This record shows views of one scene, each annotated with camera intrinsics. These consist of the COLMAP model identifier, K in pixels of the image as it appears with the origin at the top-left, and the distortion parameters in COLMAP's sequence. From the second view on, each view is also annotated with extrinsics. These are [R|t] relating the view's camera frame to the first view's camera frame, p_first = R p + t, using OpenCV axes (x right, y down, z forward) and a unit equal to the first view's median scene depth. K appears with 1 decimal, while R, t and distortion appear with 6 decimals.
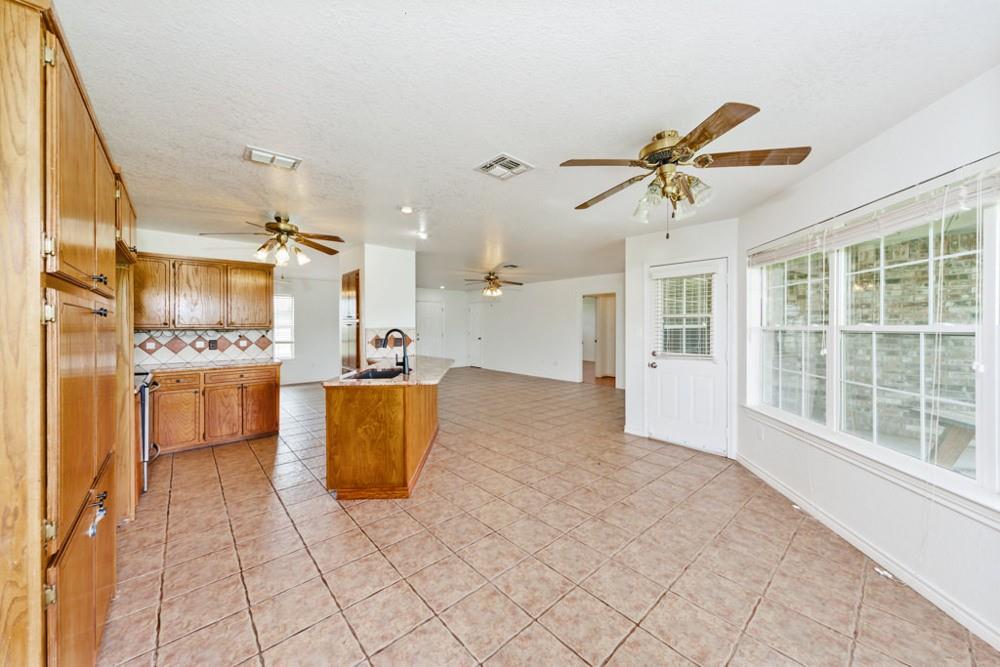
lens RADIAL K [[355.5, 0, 500.7], [0, 355.5, 326.3], [0, 0, 1]] dist [0.003389, -0.000181]
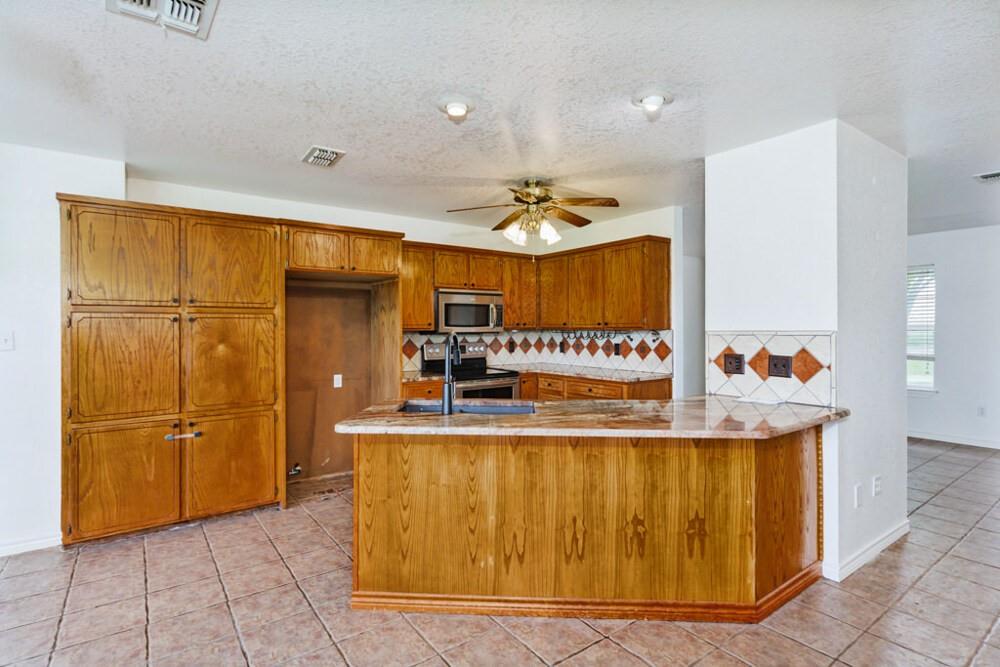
lens RADIAL K [[503.3, 0, 504.3], [0, 503.3, 328.1], [0, 0, 1]] dist [0.004953, -0.000467]
pose [[-0.106760, 0.004849, -0.994273, 0.517778], [-0.000066, 0.999988, 0.004884, -0.003418], [0.994285, 0.000587, -0.106759, 1.228495]]
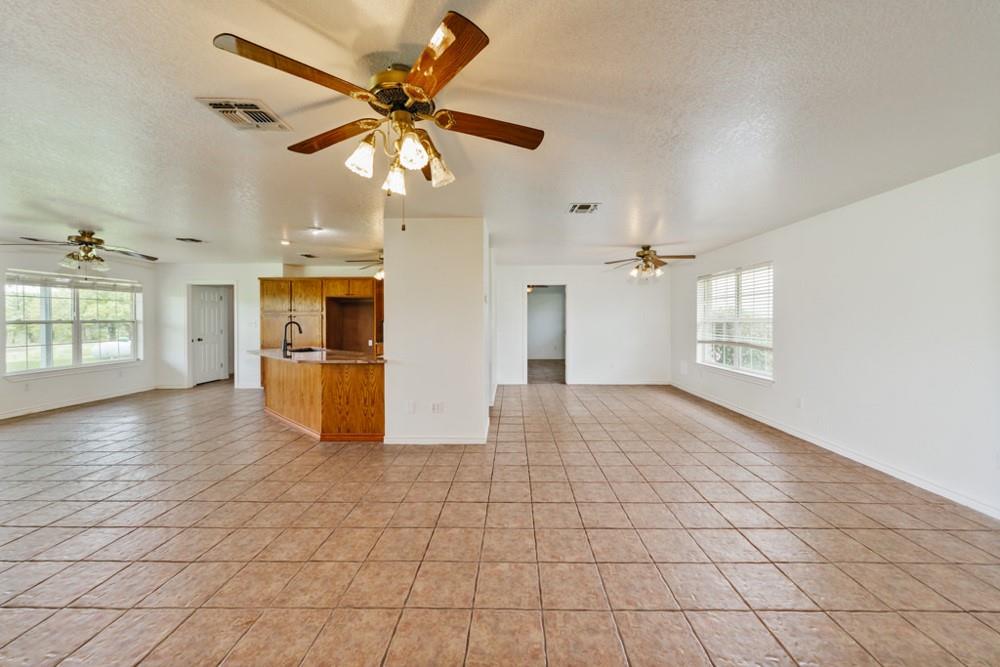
lens RADIAL K [[374.7, 0, 474.2], [0, 374.7, 319.5], [0, 0, 1]] dist [0.006309, -0.000078]
pose [[-0.680862, 0.002933, -0.732406, 0.443071], [0.002081, 0.999996, 0.002070, -0.000043], [0.732409, -0.000114, -0.680865, 2.818500]]
